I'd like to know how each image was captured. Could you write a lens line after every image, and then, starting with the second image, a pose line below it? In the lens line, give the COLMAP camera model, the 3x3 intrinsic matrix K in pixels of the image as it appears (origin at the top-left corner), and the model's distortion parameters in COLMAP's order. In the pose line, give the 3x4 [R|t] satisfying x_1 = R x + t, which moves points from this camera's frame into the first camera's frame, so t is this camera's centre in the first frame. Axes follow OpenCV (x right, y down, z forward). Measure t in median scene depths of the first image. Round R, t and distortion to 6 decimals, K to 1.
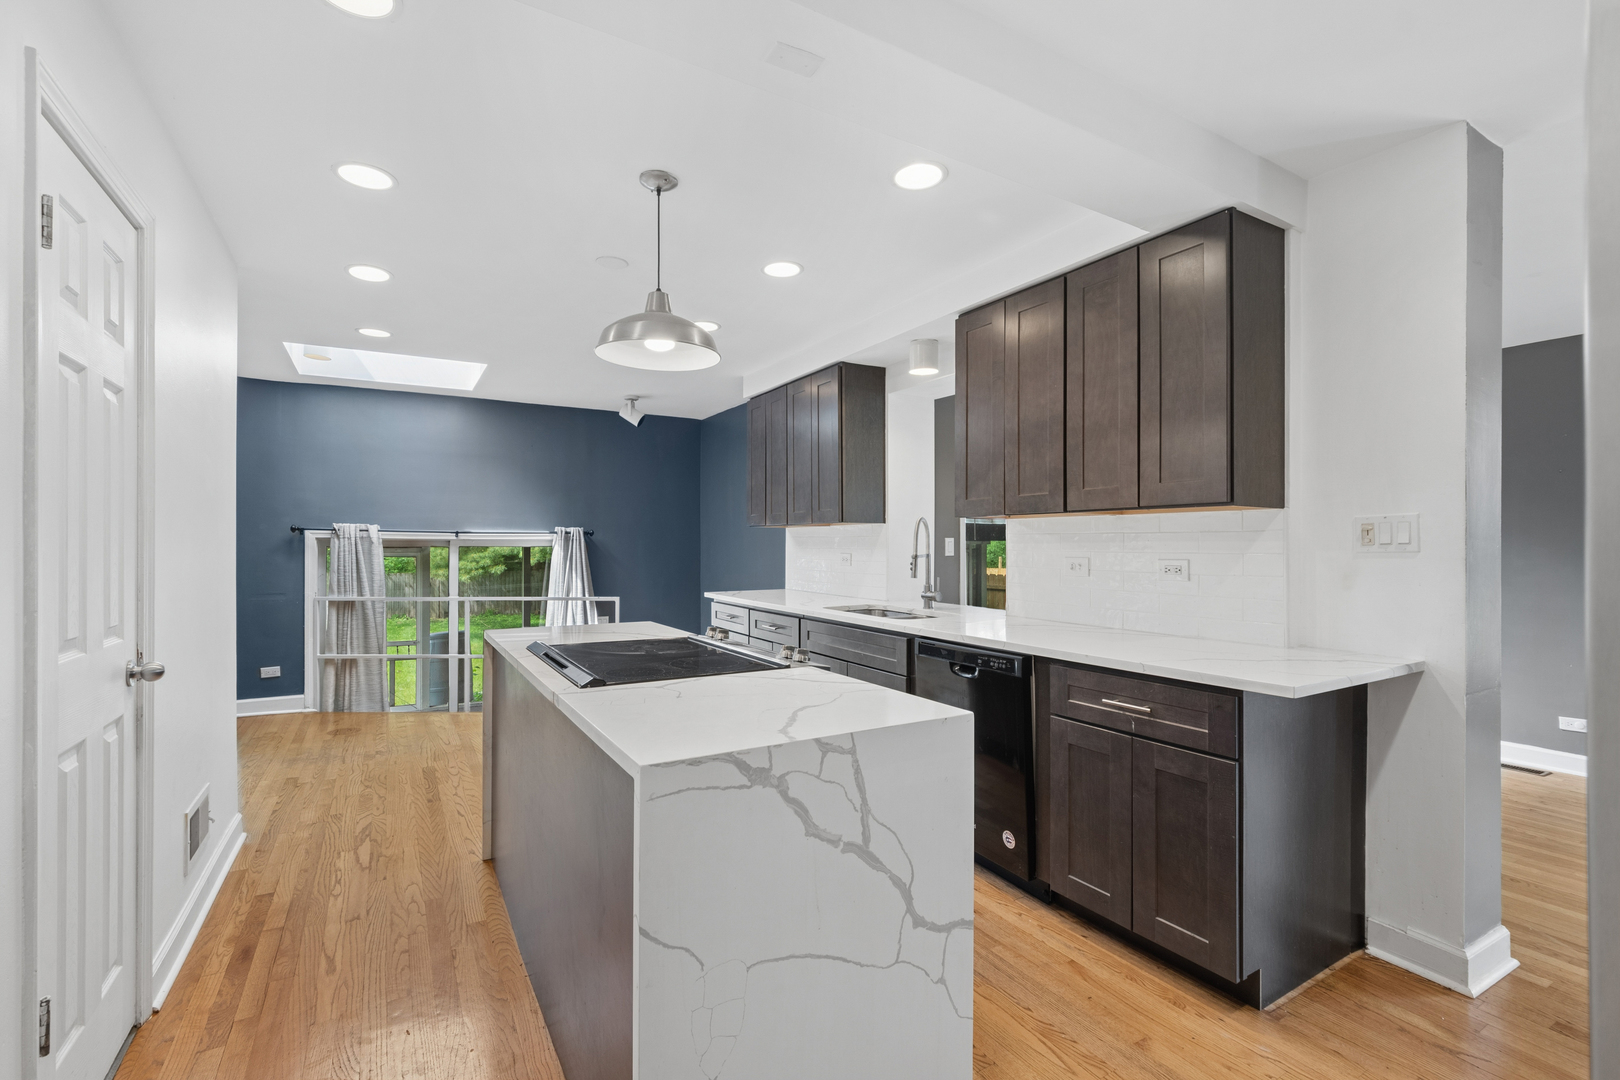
lens RADIAL K [[712.7, 0, 810.0], [0, 712.7, 540.0], [0, 0, 1]] dist [-0.000645, -0.000101]
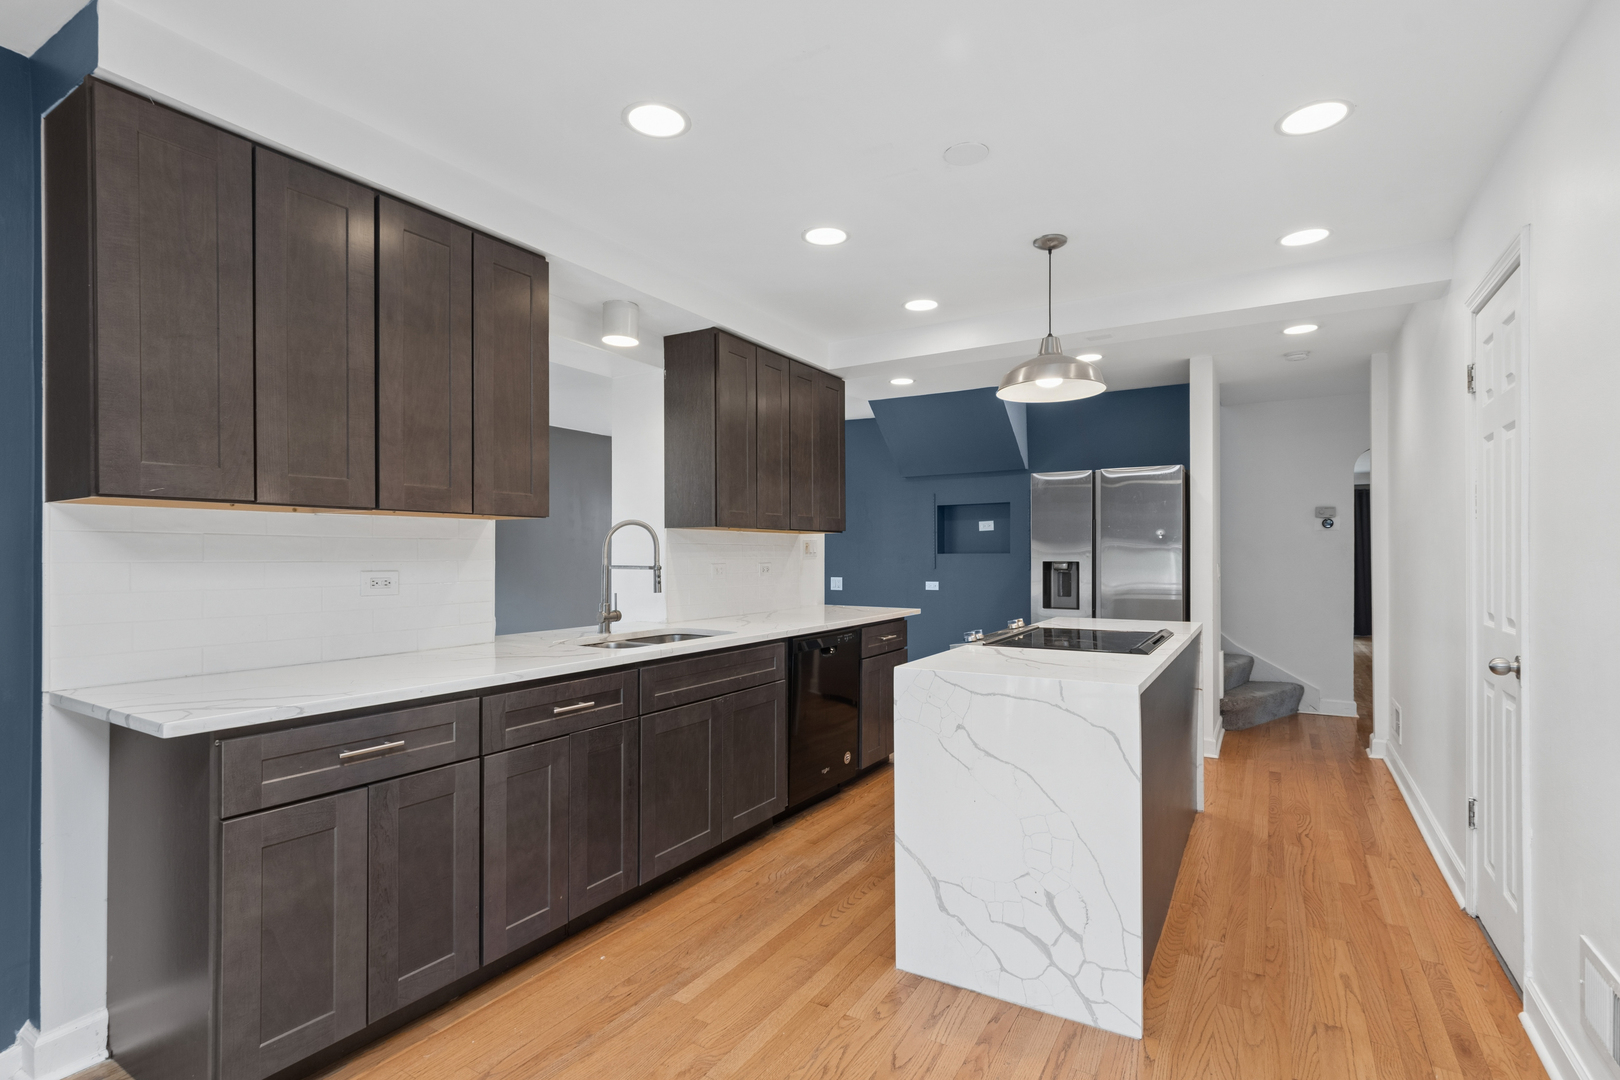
lens RADIAL K [[783.9, 0, 810.0], [0, 783.9, 540.0], [0, 0, 1]] dist [0.021755, -0.000002]
pose [[-0.477791, 0.015287, 0.878340, -0.996728], [-0.008117, 0.999729, -0.021814, 0.012496], [-0.878436, -0.017552, -0.477538, 1.683713]]
